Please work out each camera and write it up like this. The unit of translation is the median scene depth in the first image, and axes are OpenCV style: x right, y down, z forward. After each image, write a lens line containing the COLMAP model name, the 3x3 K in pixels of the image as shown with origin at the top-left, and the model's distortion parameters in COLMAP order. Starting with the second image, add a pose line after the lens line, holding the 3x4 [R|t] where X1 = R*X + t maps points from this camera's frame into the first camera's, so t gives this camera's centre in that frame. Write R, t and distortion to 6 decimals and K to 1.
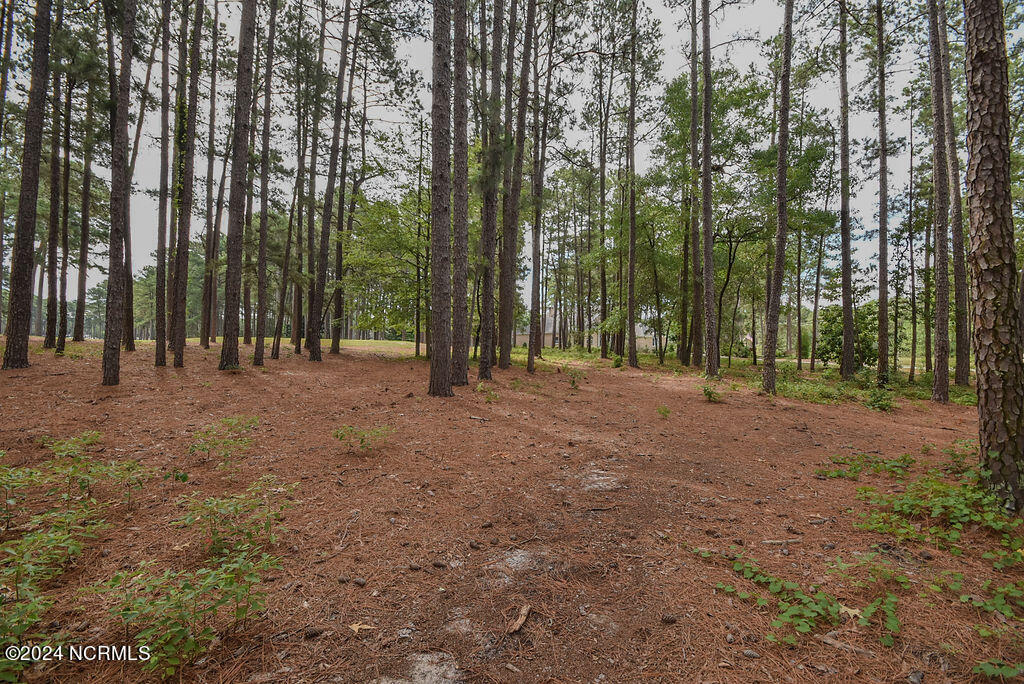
lens RADIAL K [[465.9, 0, 514.8], [0, 465.9, 347.6], [0, 0, 1]] dist [0.015778, -0.011268]
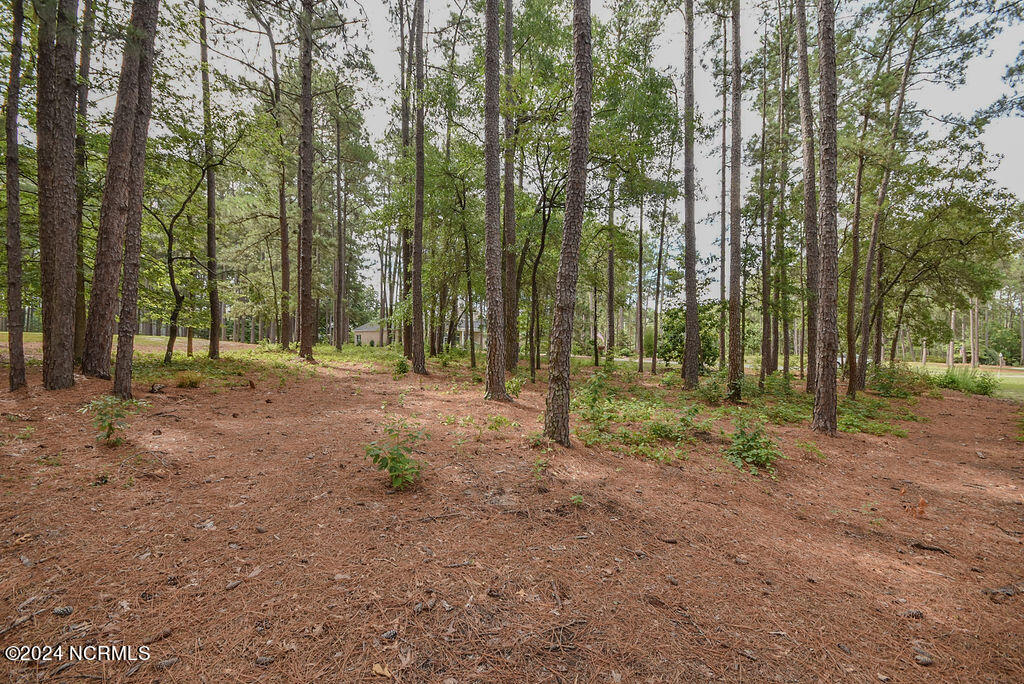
lens RADIAL K [[465.9, 0, 514.8], [0, 465.9, 347.6], [0, 0, 1]] dist [0.015778, -0.011268]
pose [[0.964597, 0.002378, 0.263717, 0.157794], [-0.003659, 0.999984, 0.004364, 0.001098], [-0.263702, -0.005175, 0.964590, 0.232187]]
